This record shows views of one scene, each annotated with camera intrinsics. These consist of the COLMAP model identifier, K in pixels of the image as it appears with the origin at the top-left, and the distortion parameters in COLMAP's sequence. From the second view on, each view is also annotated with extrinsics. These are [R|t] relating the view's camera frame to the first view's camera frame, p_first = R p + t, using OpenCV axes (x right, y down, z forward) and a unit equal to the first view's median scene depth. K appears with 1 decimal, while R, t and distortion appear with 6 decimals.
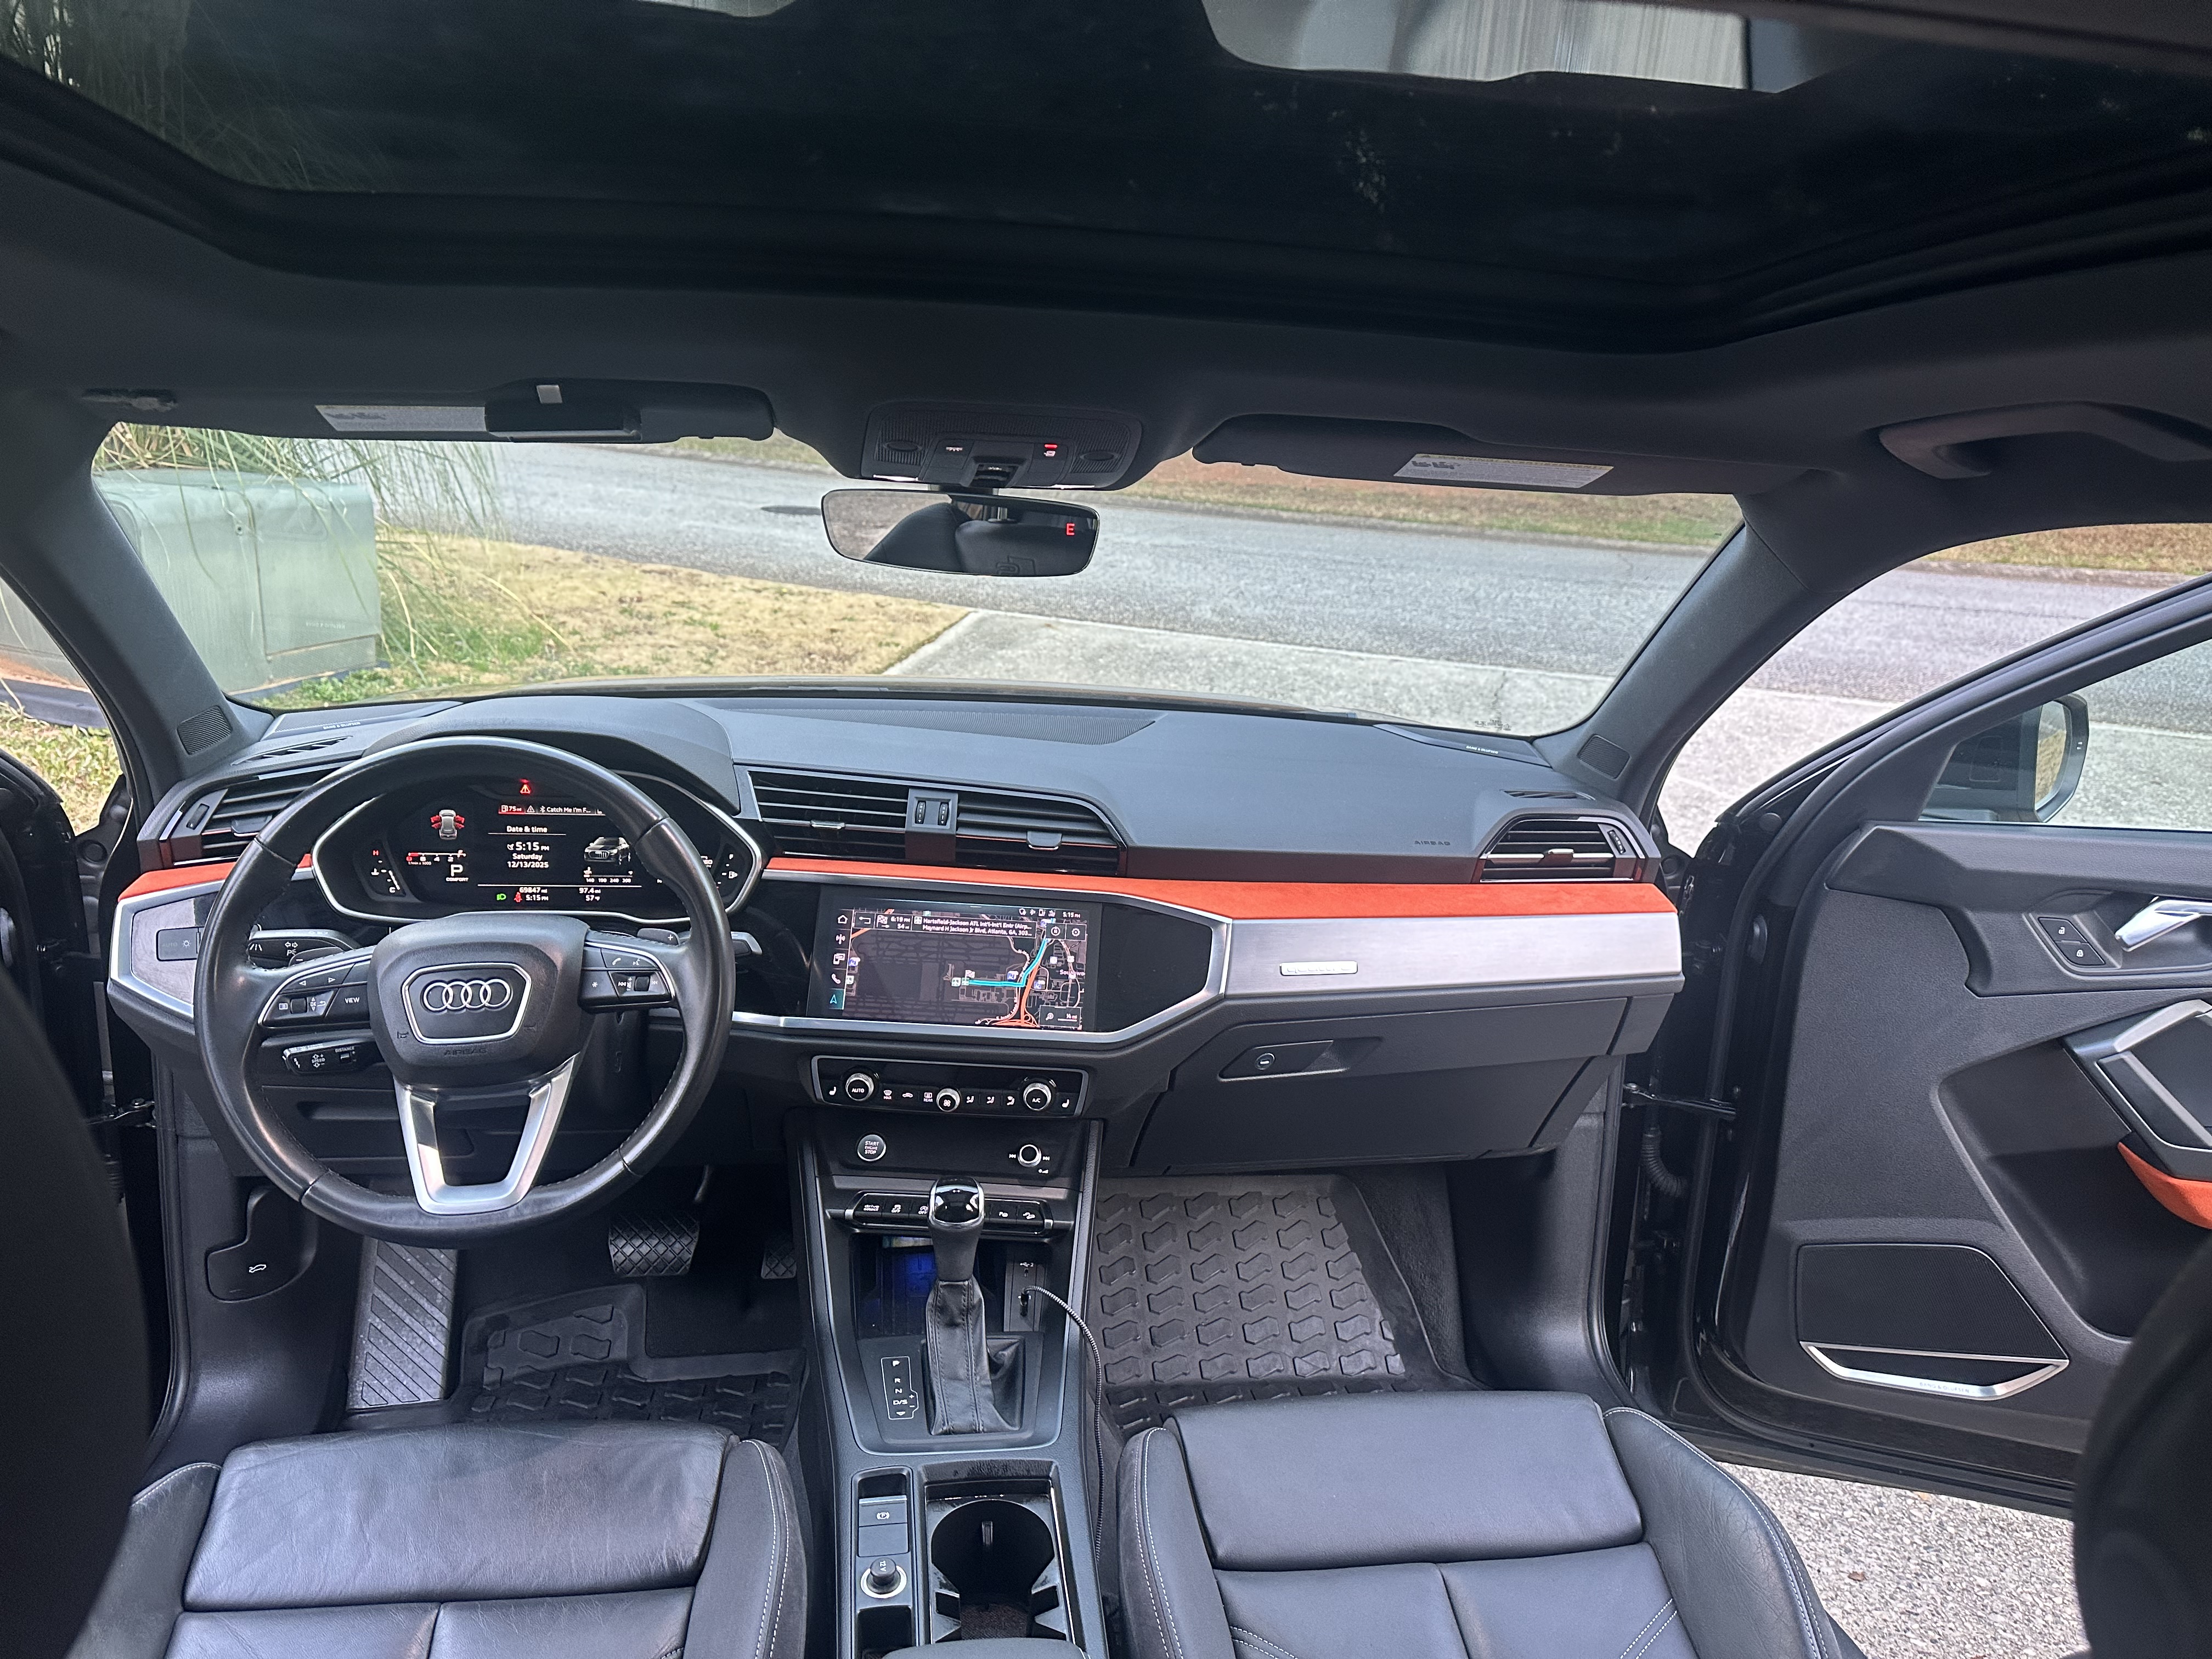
lens RADIAL K [[1475.5, 0, 1106.0], [0, 1475.5, 829.5], [0, 0, 1]] dist [0.135277, -0.207600]
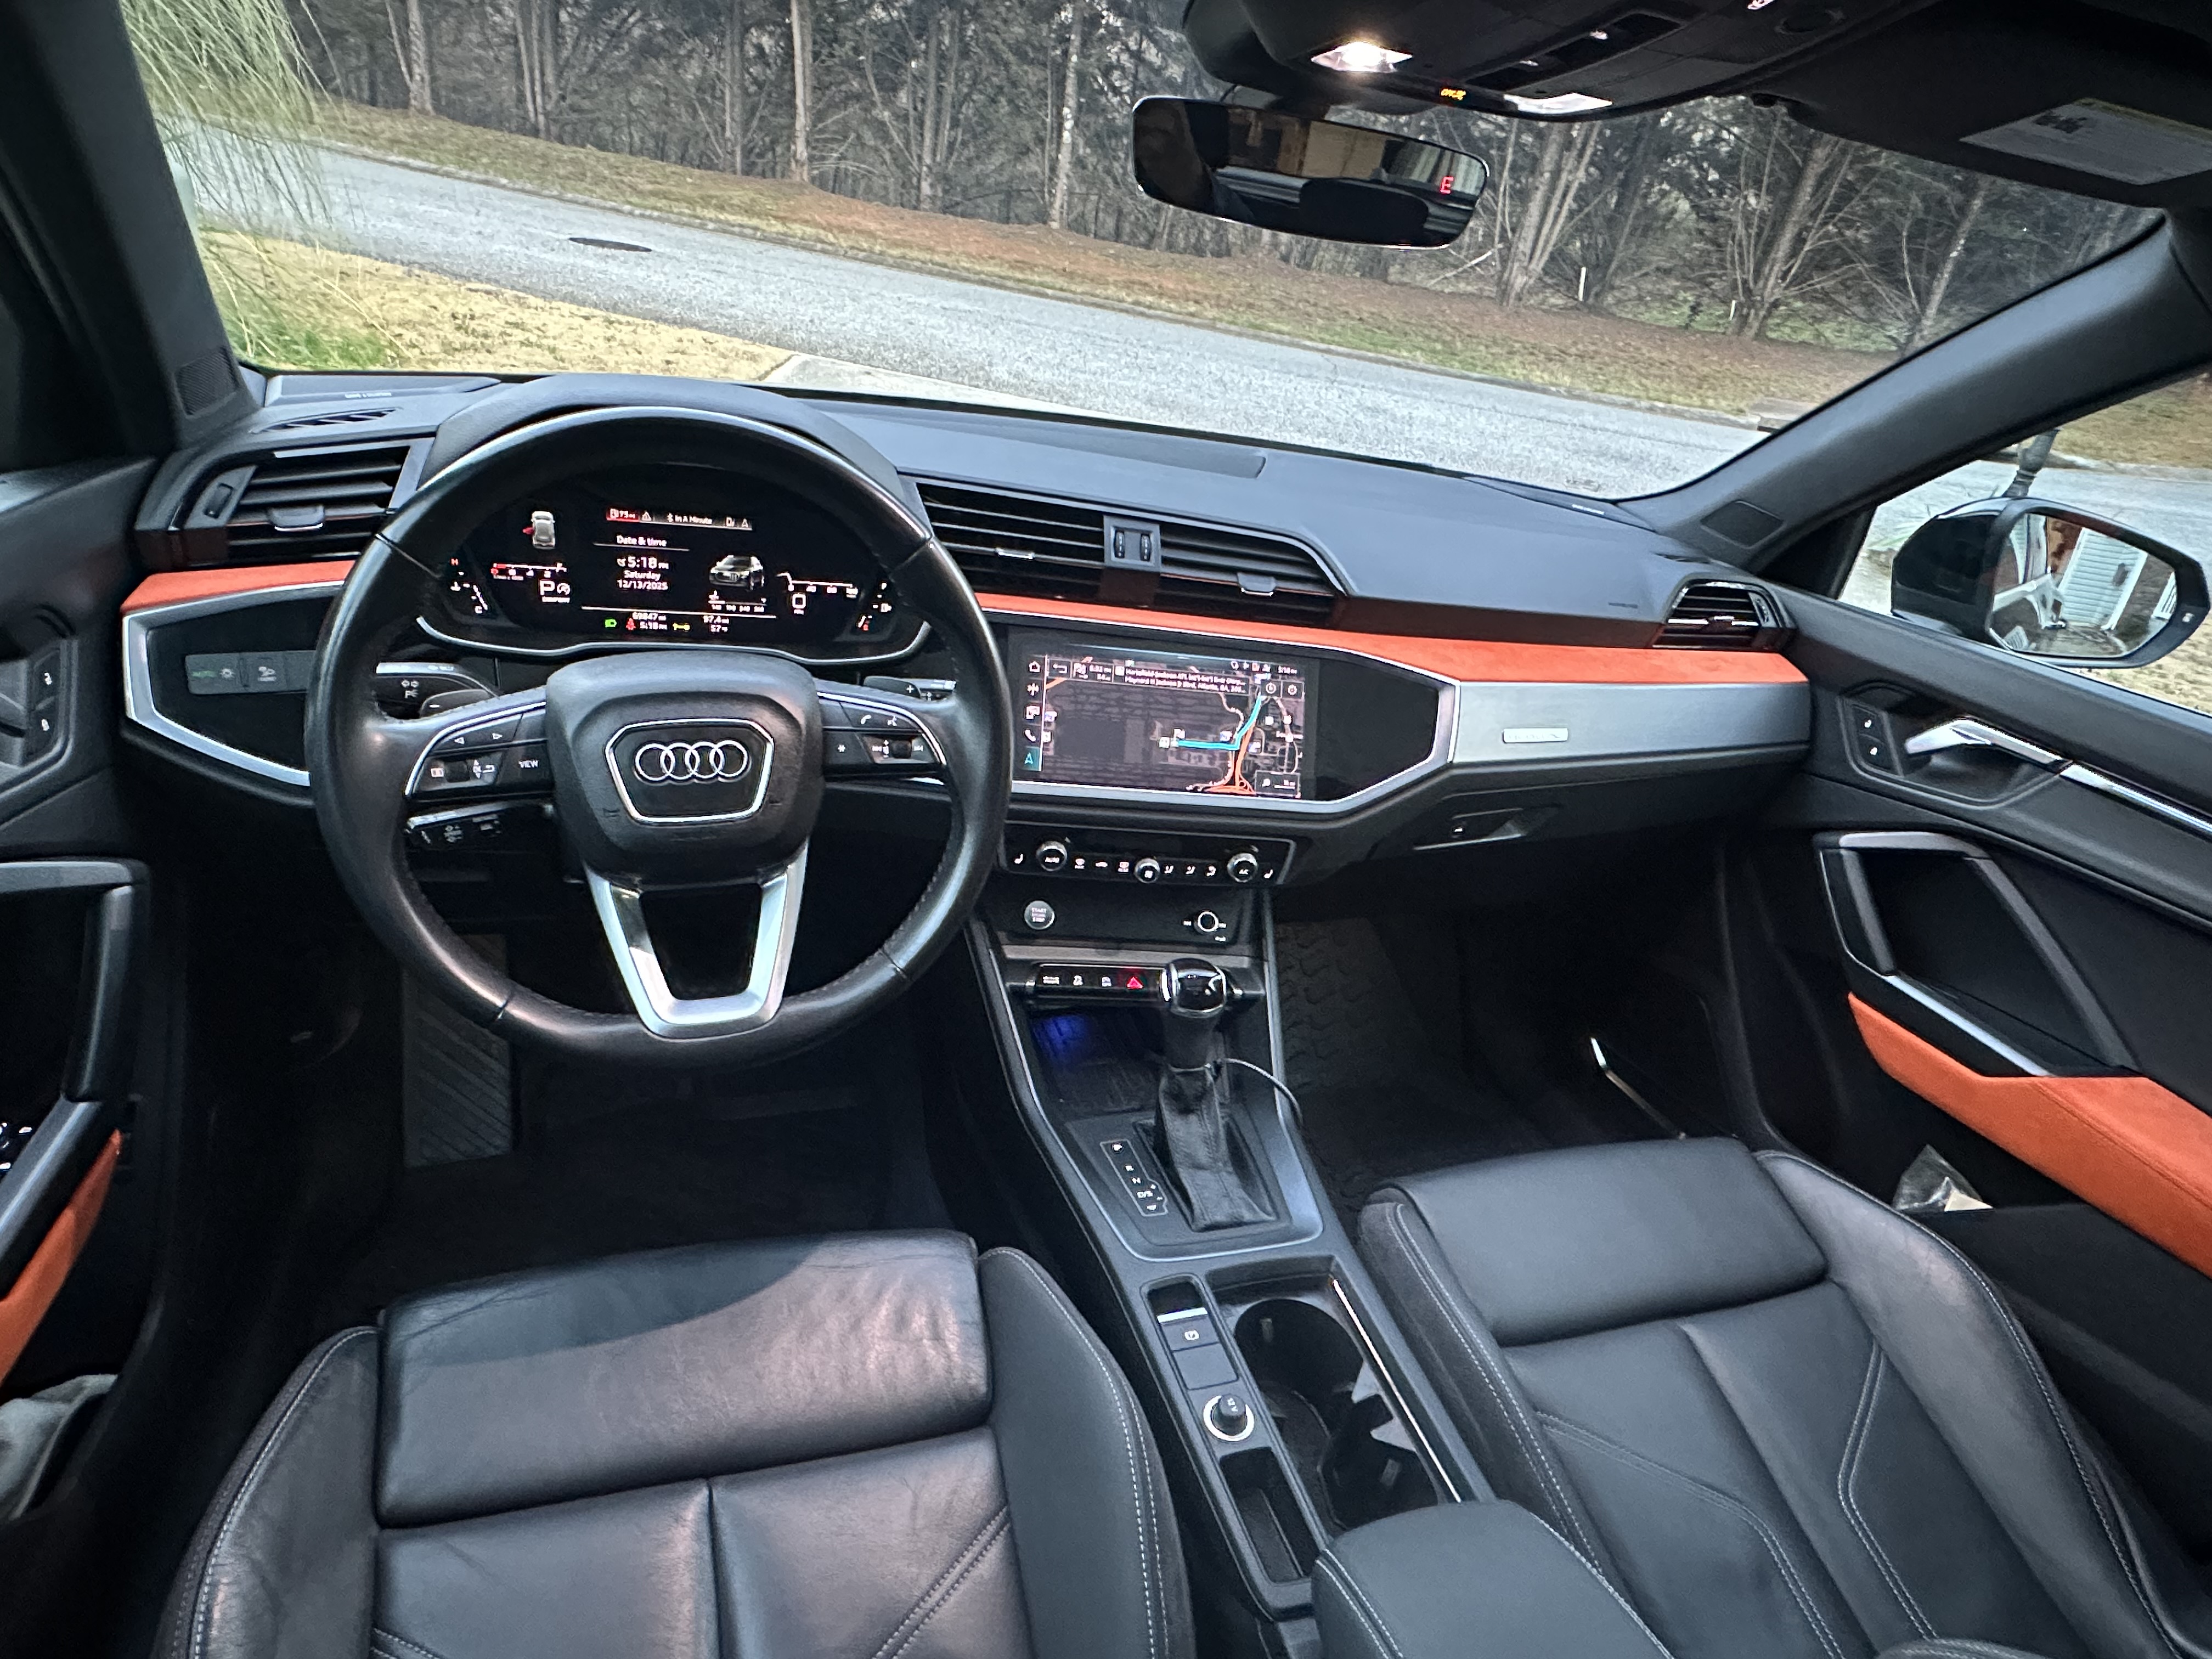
lens RADIAL K [[1209.7, 0, 1106.0], [0, 1209.7, 829.5], [0, 0, 1]] dist [-0.004776, -0.001297]
pose [[0.980514, 0.005722, 0.196364, -0.269814], [-0.046468, 0.977964, 0.203534, 0.007917], [-0.190872, -0.208693, 0.959174, 0.290688]]
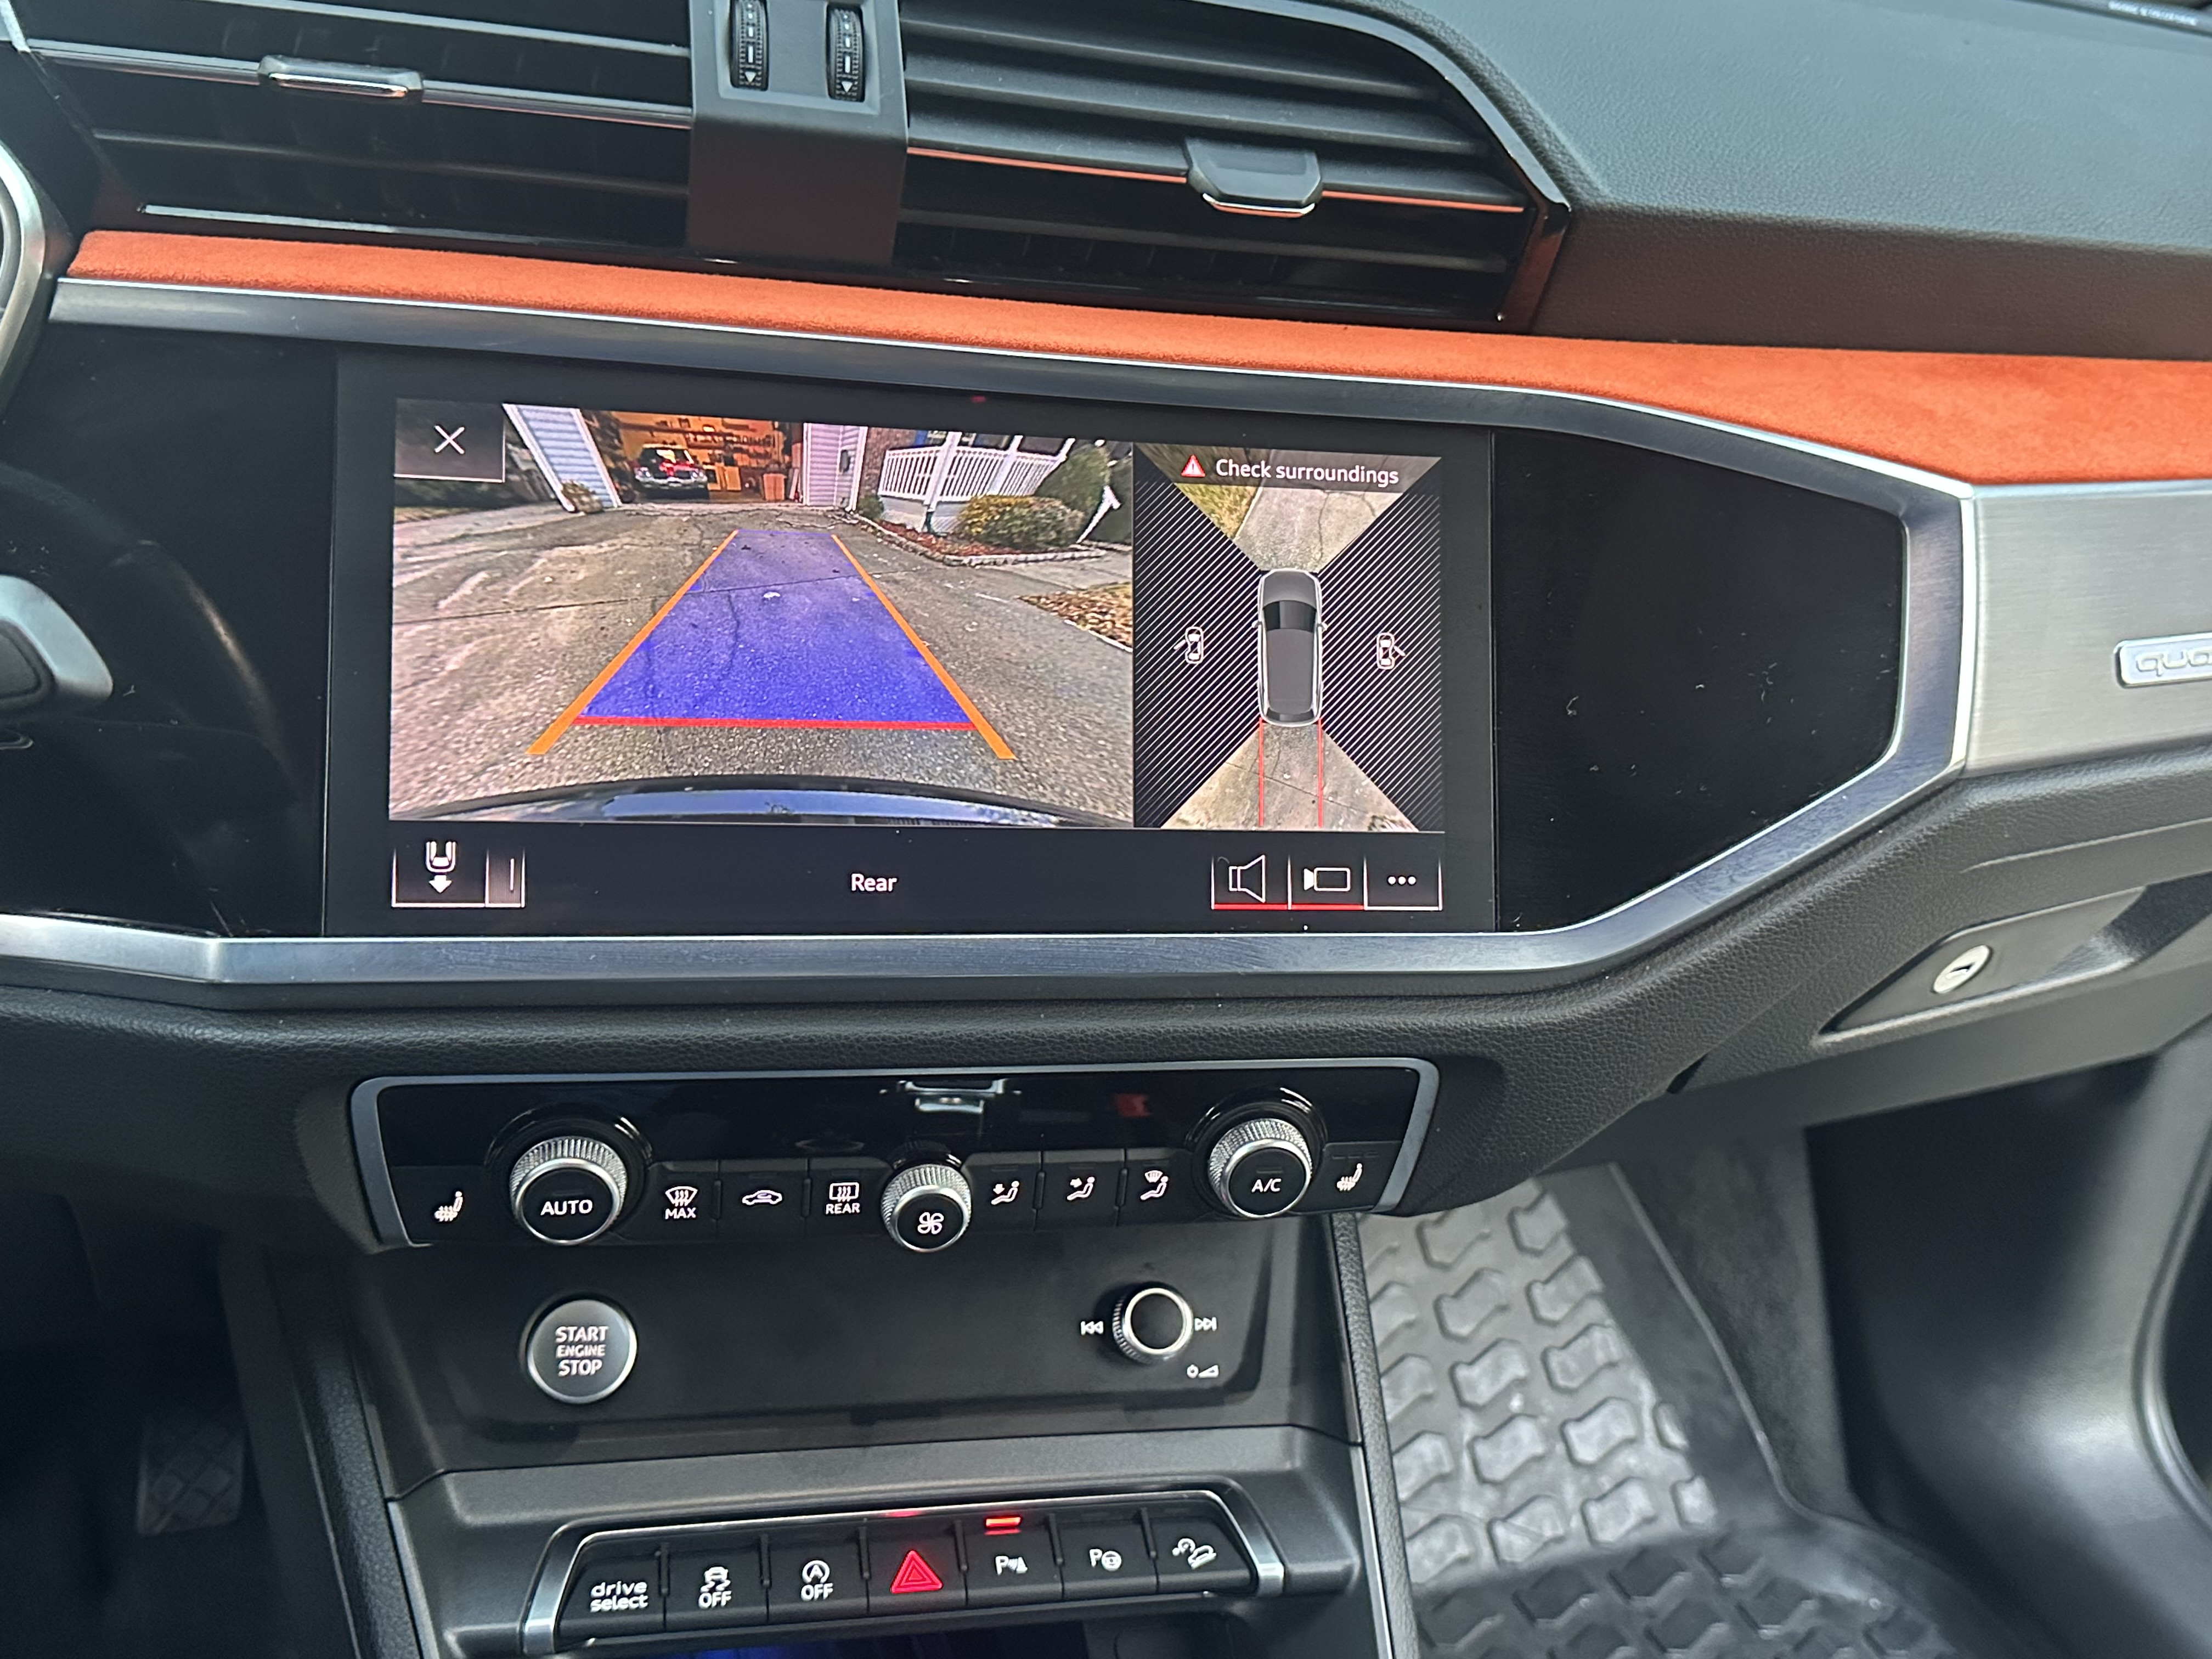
lens RADIAL K [[2133.6, 0, 1113.1], [0, 2133.6, 801.9], [0, 0, 1]] dist [0.210799, -0.500484]
pose [[0.970329, -0.044799, 0.237603, -0.156533], [-0.002680, 0.980633, 0.195837, 0.039034], [-0.241774, -0.190663, 0.951416, 0.632512]]
